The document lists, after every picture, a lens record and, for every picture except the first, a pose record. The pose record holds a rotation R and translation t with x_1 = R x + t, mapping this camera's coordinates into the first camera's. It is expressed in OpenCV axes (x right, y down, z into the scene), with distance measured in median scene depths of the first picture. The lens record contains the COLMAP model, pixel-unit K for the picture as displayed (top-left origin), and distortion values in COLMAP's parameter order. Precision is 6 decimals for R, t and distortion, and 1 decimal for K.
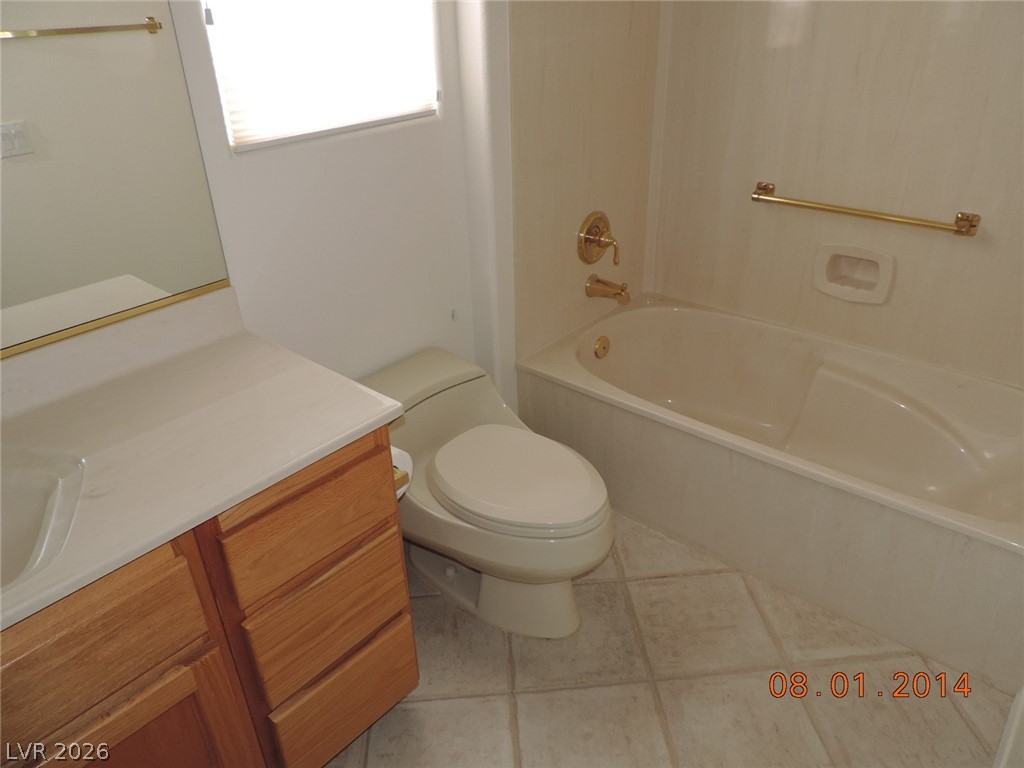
lens RADIAL K [[725.8, 0, 518.6], [0, 725.8, 387.2], [0, 0, 1]] dist [-0.018902, -0.003358]
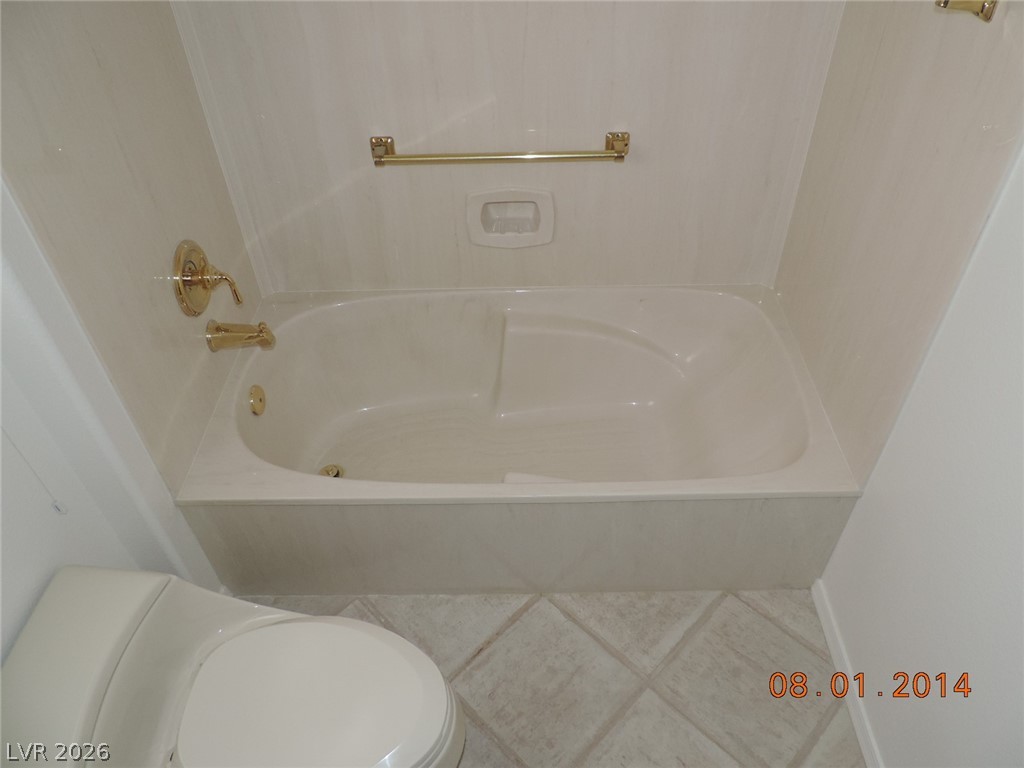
lens RADIAL K [[725.8, 0, 518.6], [0, 725.8, 387.2], [0, 0, 1]] dist [-0.018902, -0.003358]
pose [[0.761923, -0.434477, 0.480316, -0.042629], [0.316571, 0.896812, 0.309048, -0.274151], [-0.565028, -0.083416, 0.820844, 0.296810]]
